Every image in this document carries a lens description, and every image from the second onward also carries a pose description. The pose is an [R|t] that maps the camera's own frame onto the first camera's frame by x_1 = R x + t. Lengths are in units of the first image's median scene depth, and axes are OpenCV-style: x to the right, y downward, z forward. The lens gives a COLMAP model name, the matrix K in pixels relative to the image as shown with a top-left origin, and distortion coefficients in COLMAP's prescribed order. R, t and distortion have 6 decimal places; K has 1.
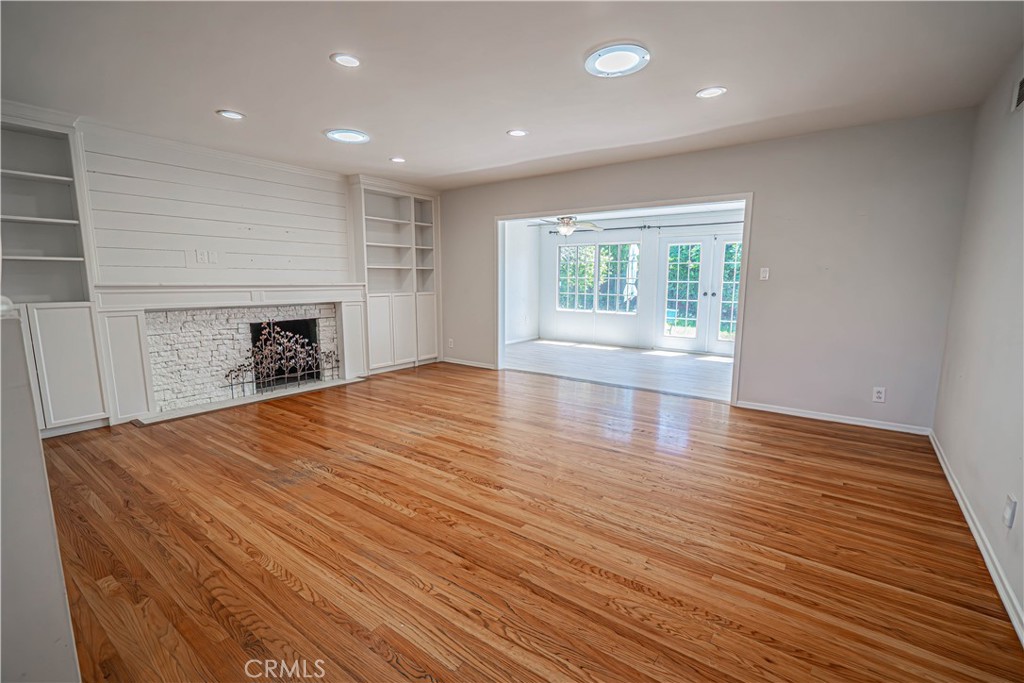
lens RADIAL K [[456.7, 0, 516.6], [0, 456.7, 346.5], [0, 0, 1]] dist [-0.001610, 0.000041]
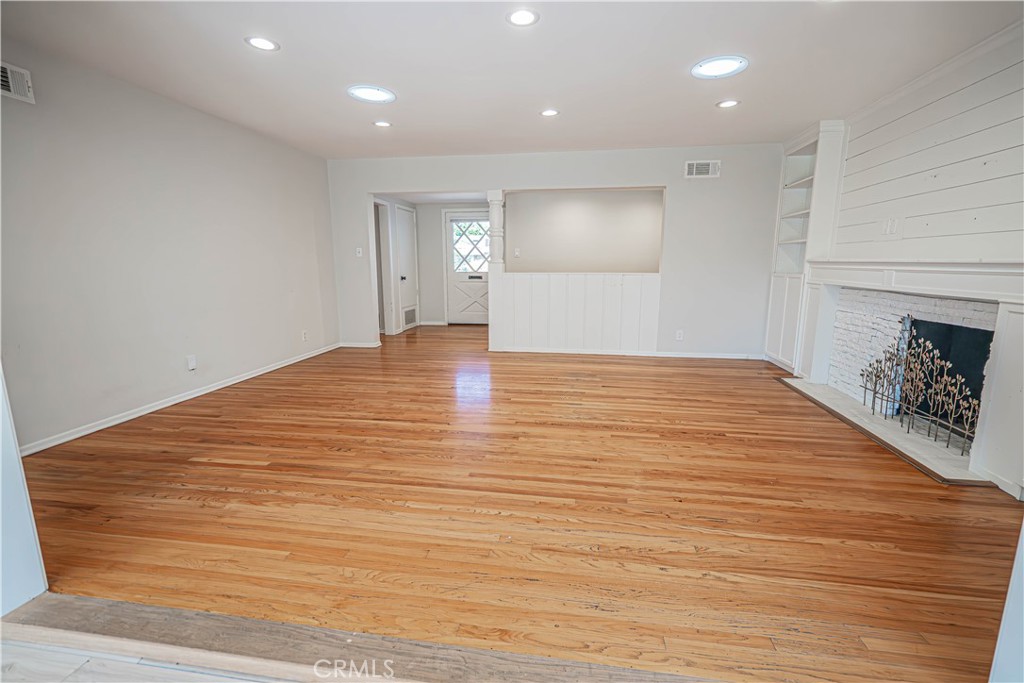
lens RADIAL K [[465.5, 0, 517.3], [0, 465.5, 347.8], [0, 0, 1]] dist [-0.000879, 0.000521]
pose [[-0.884838, 0.082524, -0.458531, 0.294952], [-0.069612, 0.949722, 0.305258, -0.195673], [0.460668, 0.302023, -0.834606, 1.431326]]
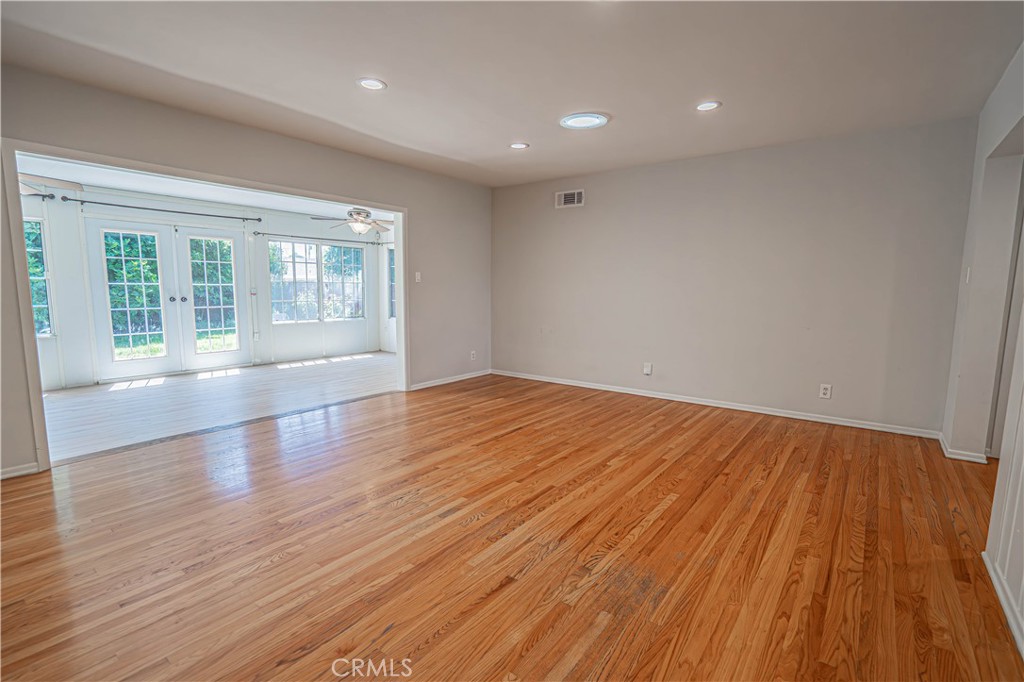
lens RADIAL K [[479.4, 0, 507.2], [0, 479.4, 345.3], [0, 0, 1]] dist [-0.002298, -0.000156]
pose [[0.021527, -0.124592, 0.991974, -0.702029], [0.139071, 0.982931, 0.120439, -0.094583], [-0.990048, 0.135362, 0.038487, 0.687921]]
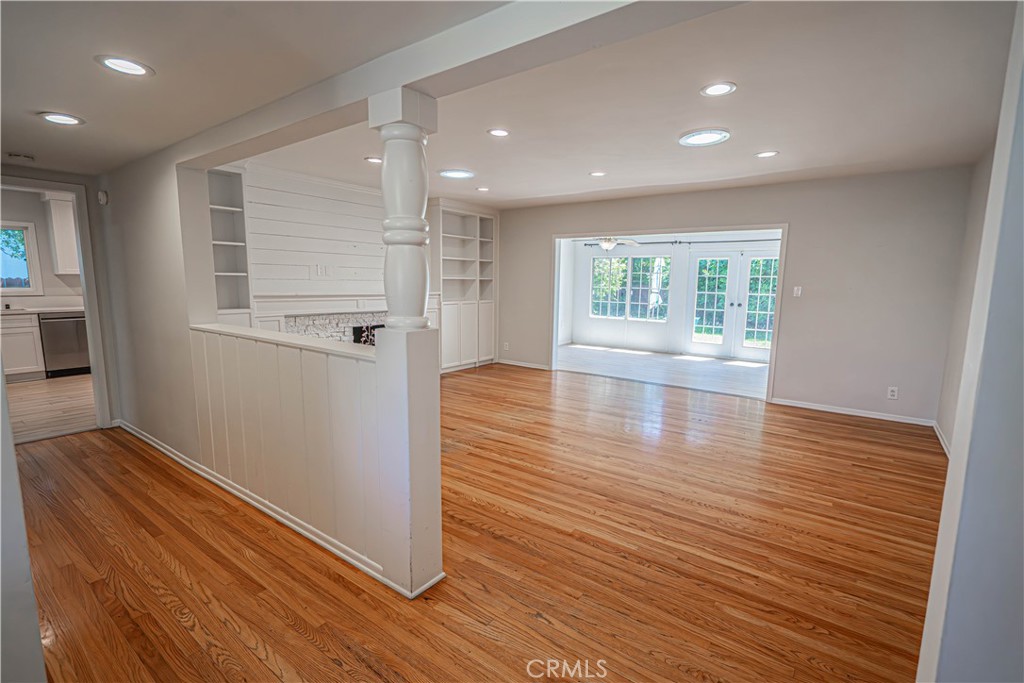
lens RADIAL K [[465.5, 0, 517.3], [0, 465.5, 347.8], [0, 0, 1]] dist [-0.000879, 0.000521]
pose [[0.999922, 0.012185, 0.002582, -0.179037], [-0.012168, 0.999907, -0.006135, 0.004564], [-0.002656, 0.006104, 0.999978, -0.202102]]
